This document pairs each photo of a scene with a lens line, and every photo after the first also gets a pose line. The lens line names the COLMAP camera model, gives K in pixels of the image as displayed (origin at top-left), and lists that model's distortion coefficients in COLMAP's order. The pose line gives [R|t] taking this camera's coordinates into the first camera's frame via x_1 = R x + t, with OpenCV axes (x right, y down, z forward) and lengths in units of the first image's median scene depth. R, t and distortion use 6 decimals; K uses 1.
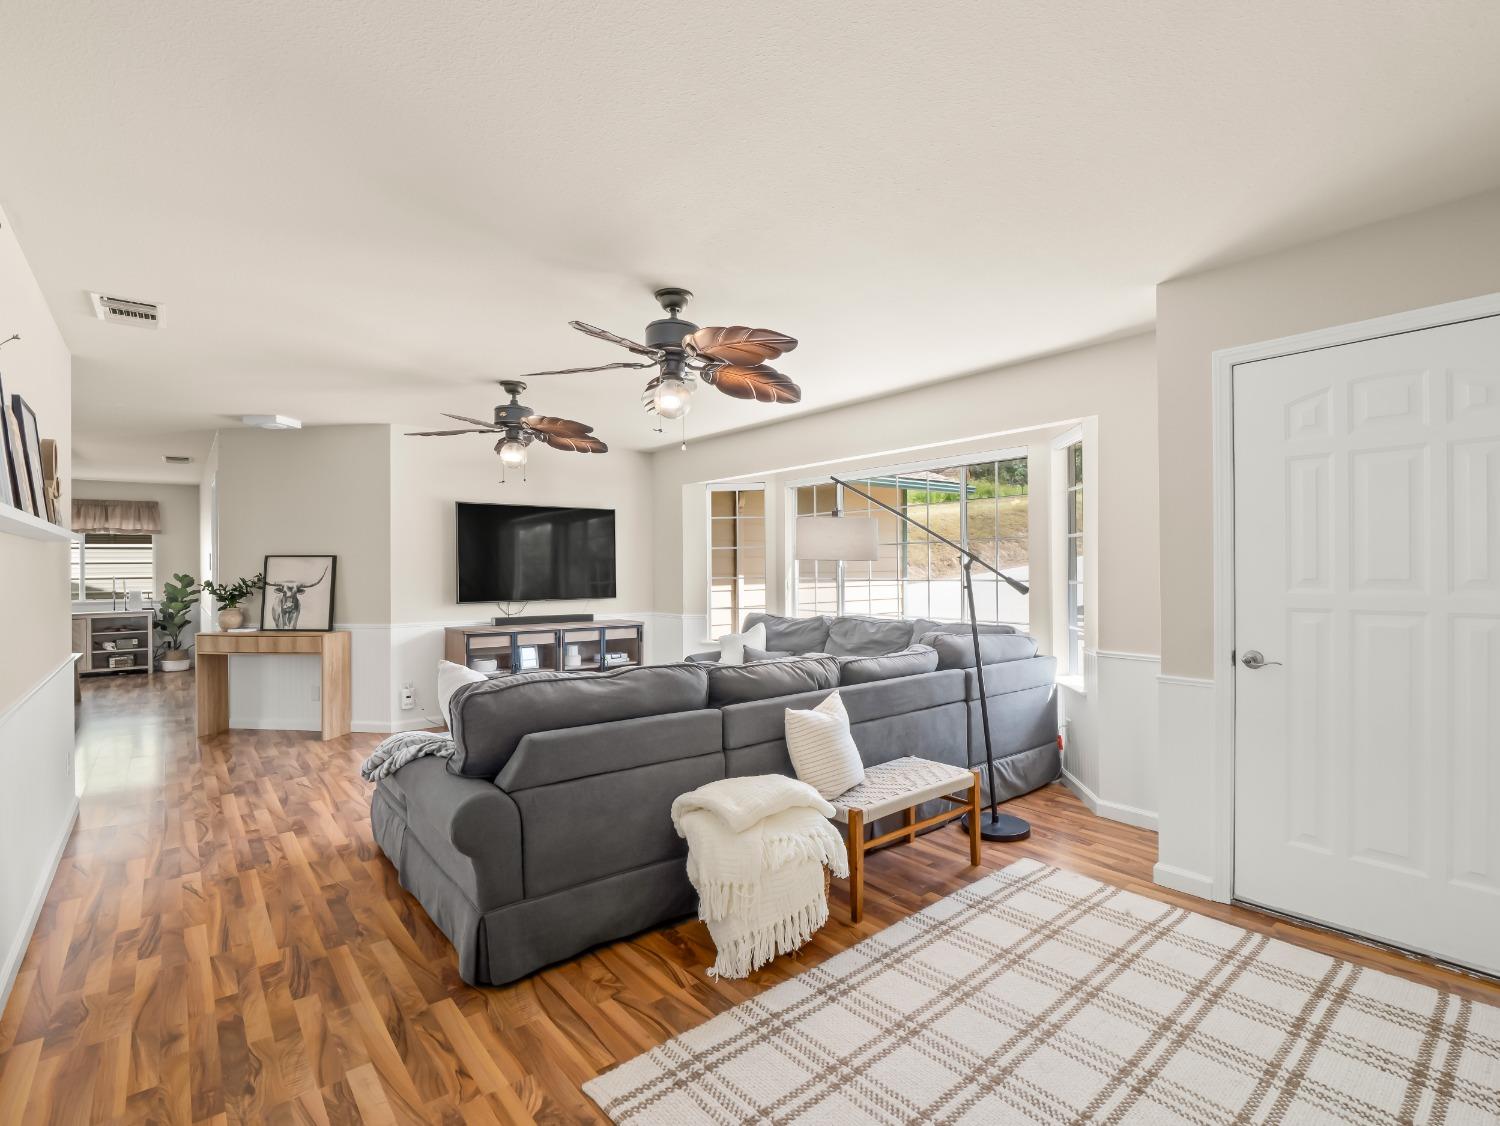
lens RADIAL K [[728.2, 0, 746.9], [0, 728.2, 565.9], [0, 0, 1]] dist [-0.020651, 0.003474]
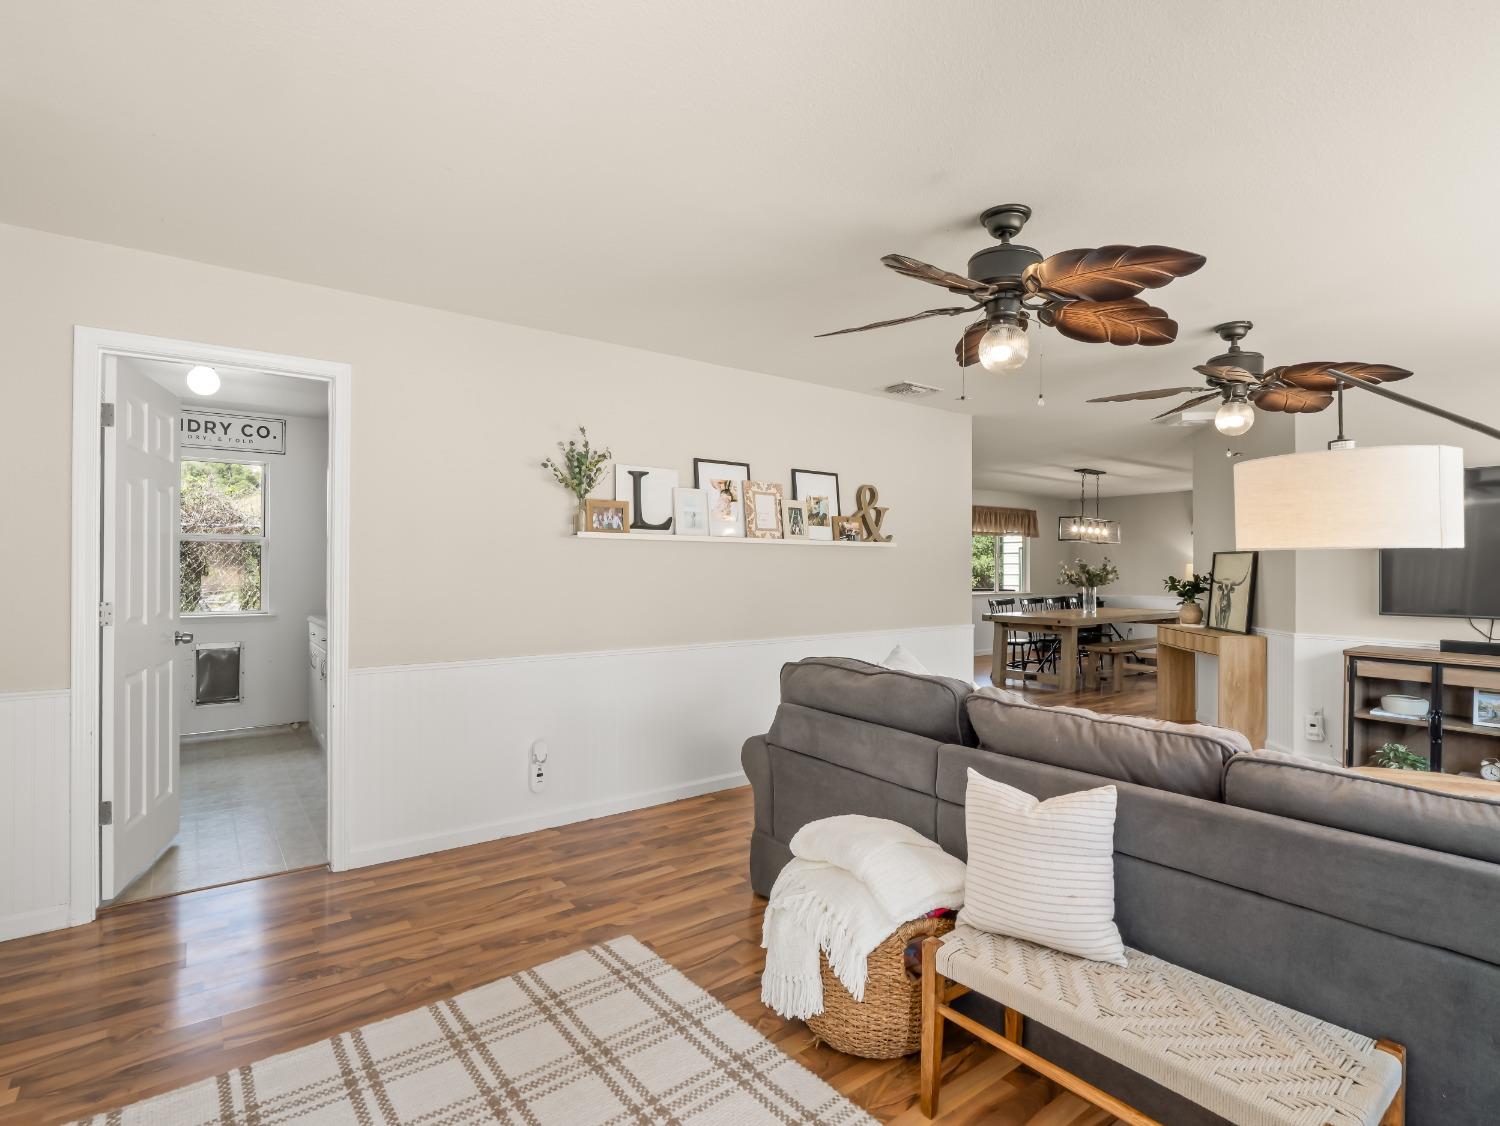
lens RADIAL K [[750.7, 0, 748.6], [0, 750.7, 564.0], [0, 0, 1]] dist [-0.007100, -0.004924]
pose [[-0.029464, 0.001403, -0.999565, 0.385051], [-0.002461, 0.999996, 0.001476, 0.001765], [0.999563, 0.002503, -0.029460, 0.405929]]
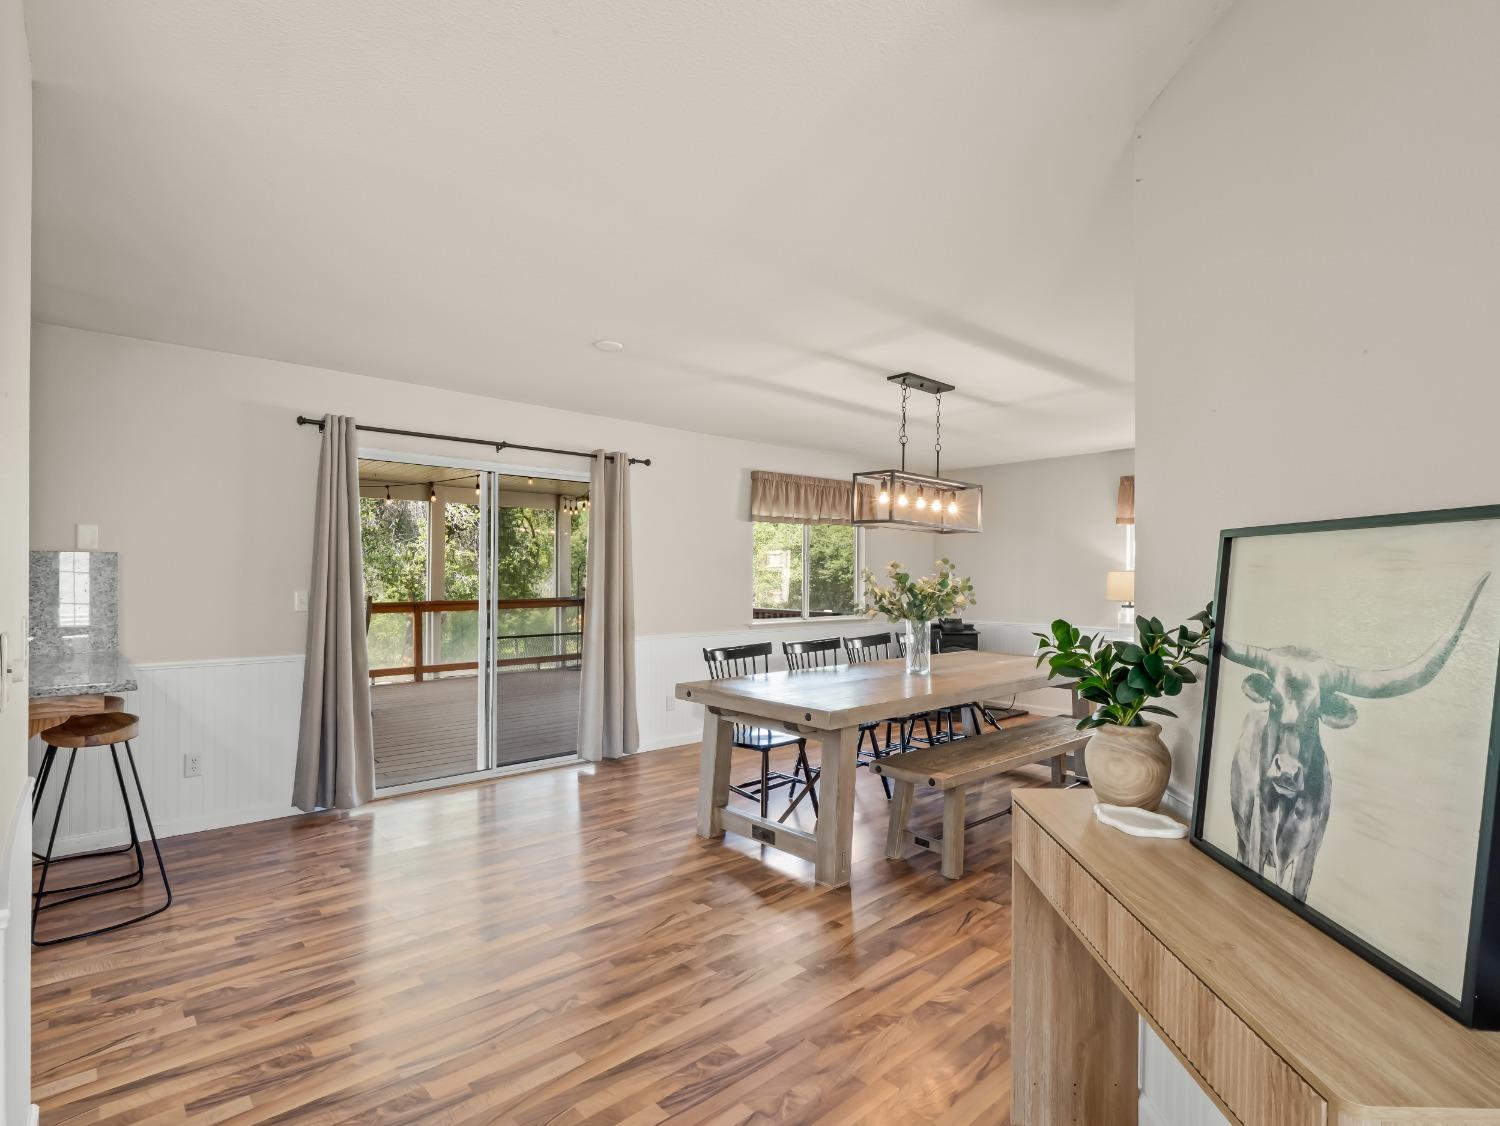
lens RADIAL K [[750.7, 0, 749.6], [0, 750.7, 573.2], [0, 0, 1]] dist [-0.007100, -0.004924]
pose [[0.054066, 0.005988, -0.998519, -0.443528], [-0.004644, 0.999973, 0.005745, -0.000602], [0.998527, 0.004327, 0.054092, 0.856288]]
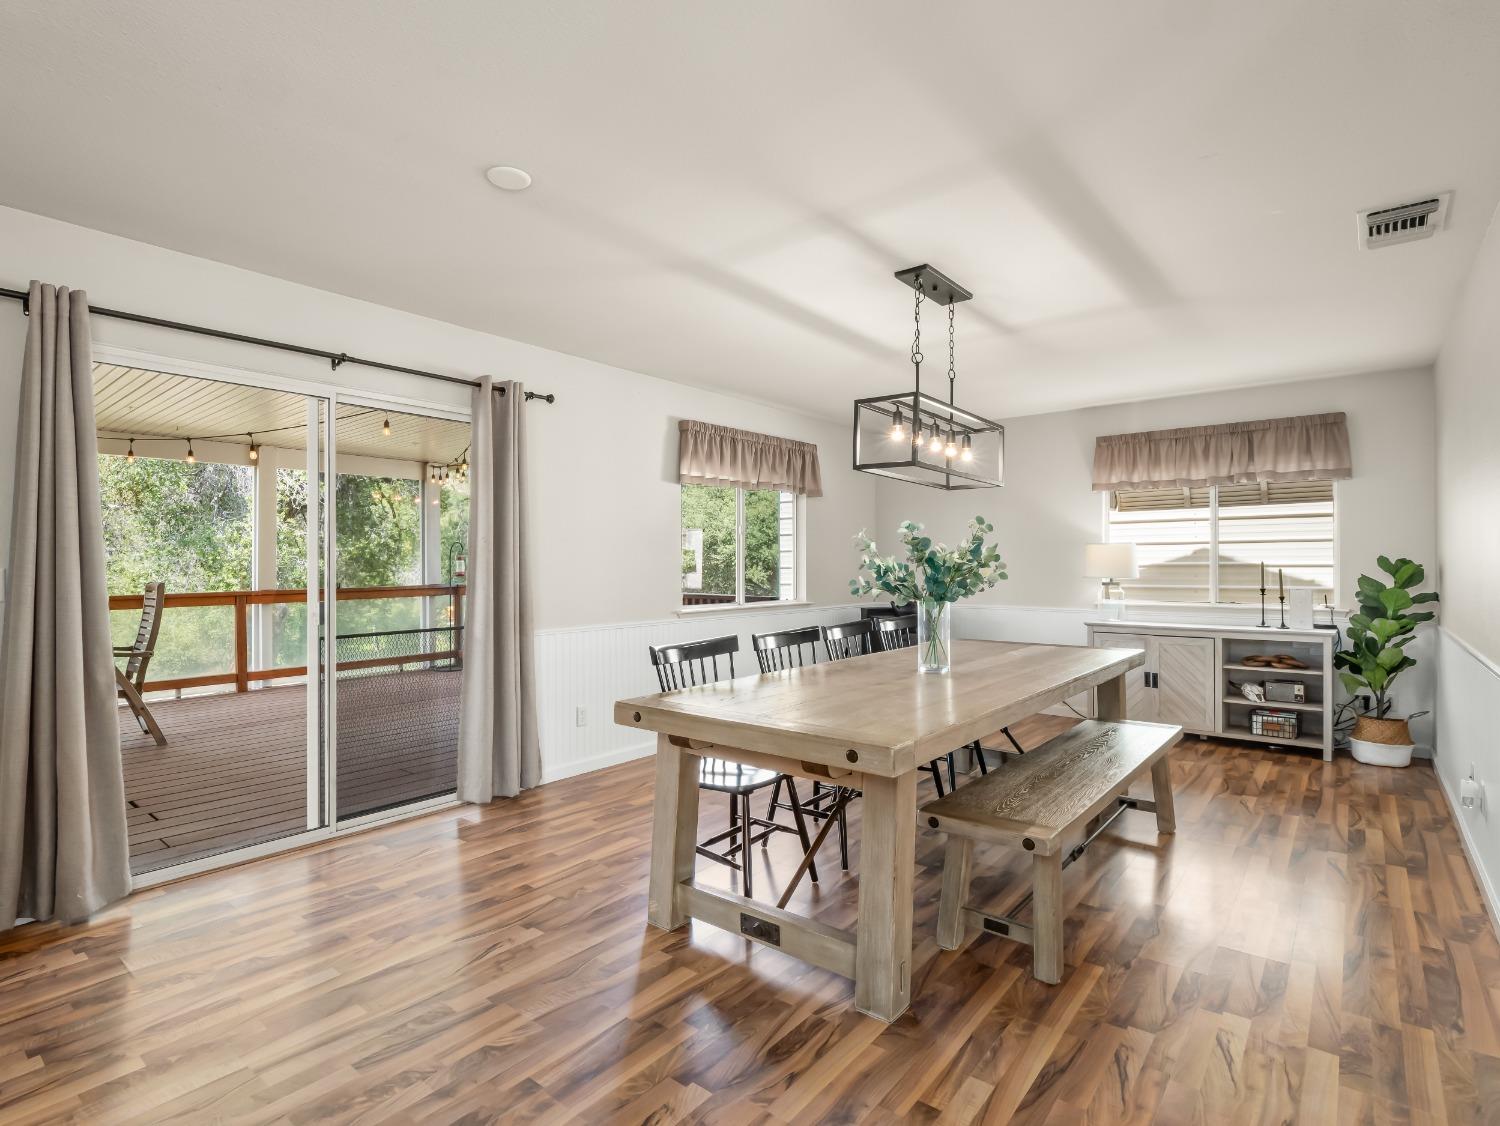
lens RADIAL K [[750.7, 0, 744.9], [0, 750.7, 561.9], [0, 0, 1]] dist [-0.007100, -0.004924]
pose [[0.207596, 0.005265, -0.978200, -0.665816], [0.001927, 0.999981, 0.005791, 0.016883], [0.978213, -0.003087, 0.207582, 0.810115]]
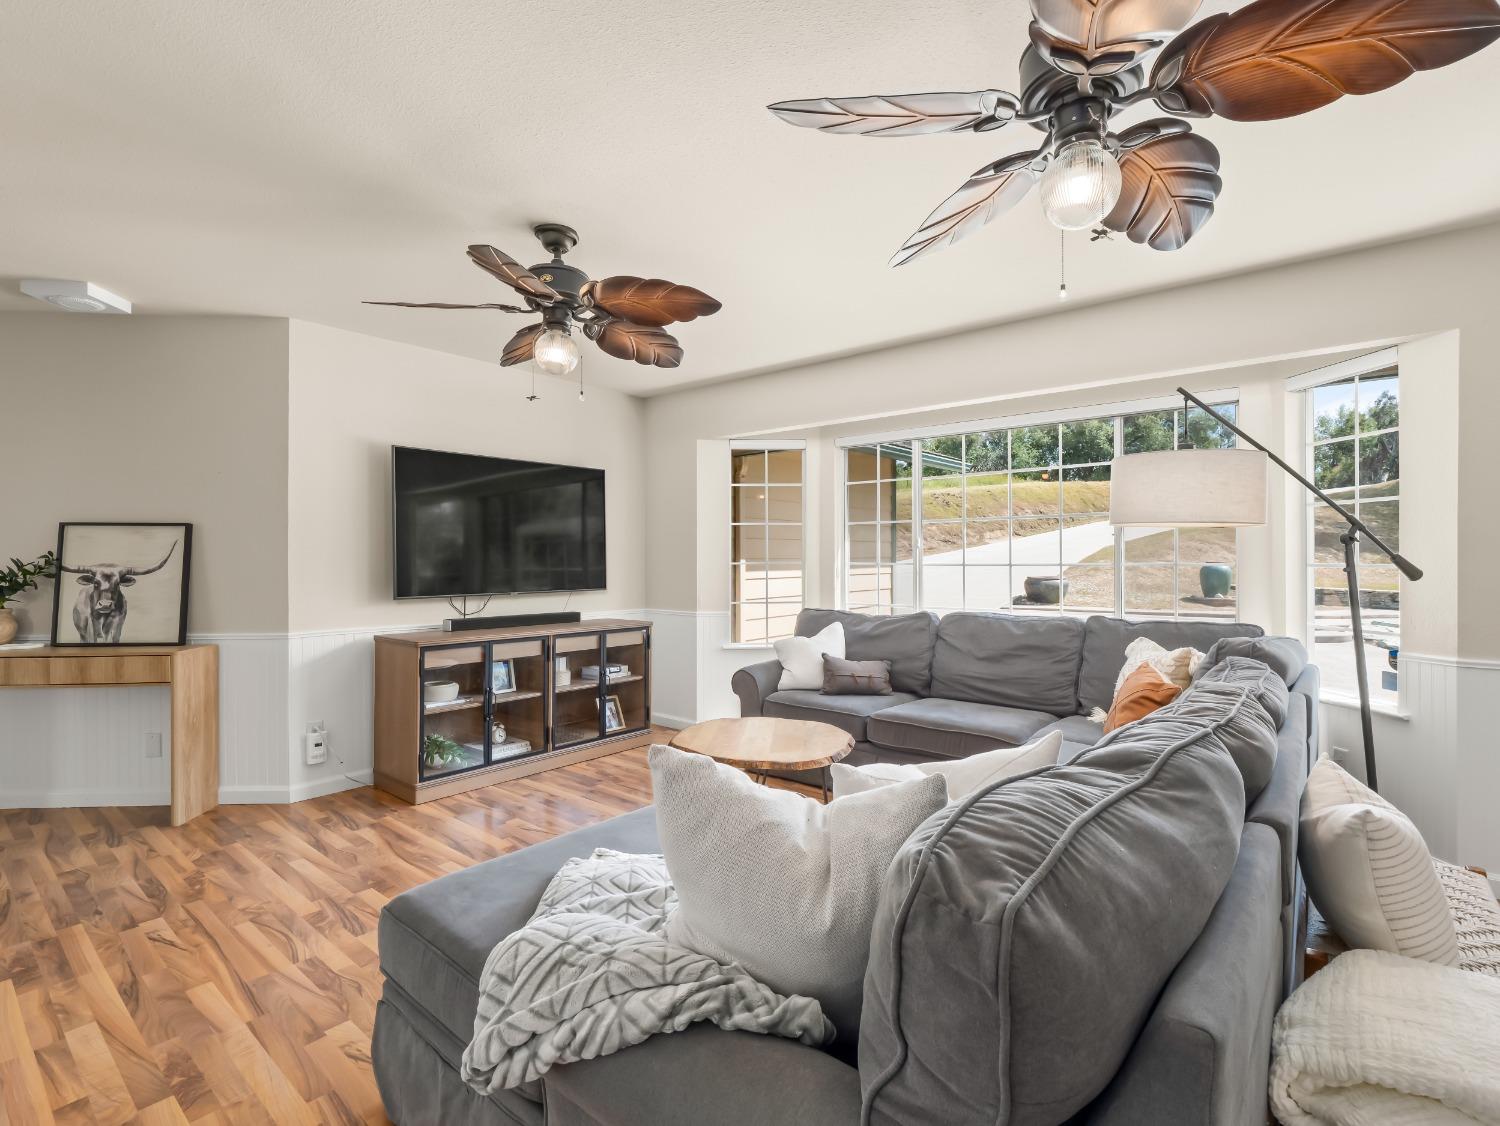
lens RADIAL K [[728.2, 0, 743.7], [0, 728.2, 560.6], [0, 0, 1]] dist [-0.020651, 0.003474]
pose [[0.980107, 0.003222, 0.198446, -0.229871], [-0.004163, 0.999982, 0.004329, 0.013211], [-0.198428, -0.005069, 0.980102, 0.303912]]
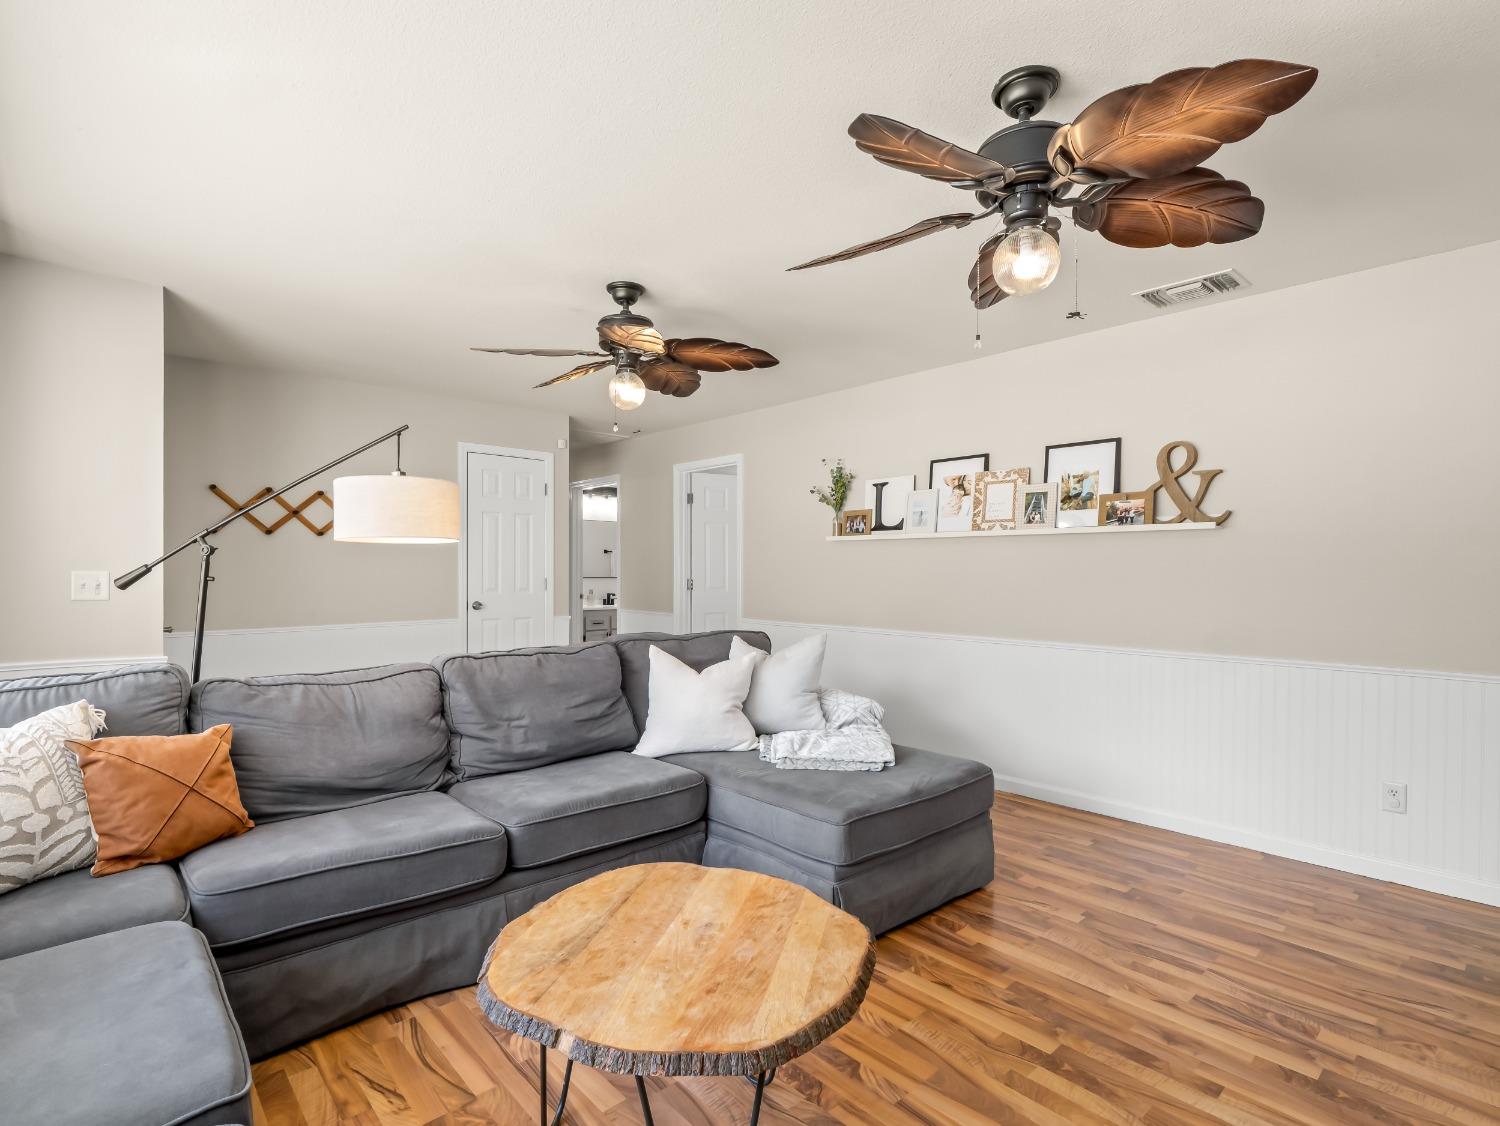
lens RADIAL K [[750.7, 0, 750.6], [0, 750.7, 576.5], [0, 0, 1]] dist [-0.007100, -0.004924]
pose [[-0.997878, 0.003806, -0.064994, -0.113171], [0.003273, 0.999960, 0.008309, 0.014638], [0.065023, 0.008078, -0.997851, 1.121155]]
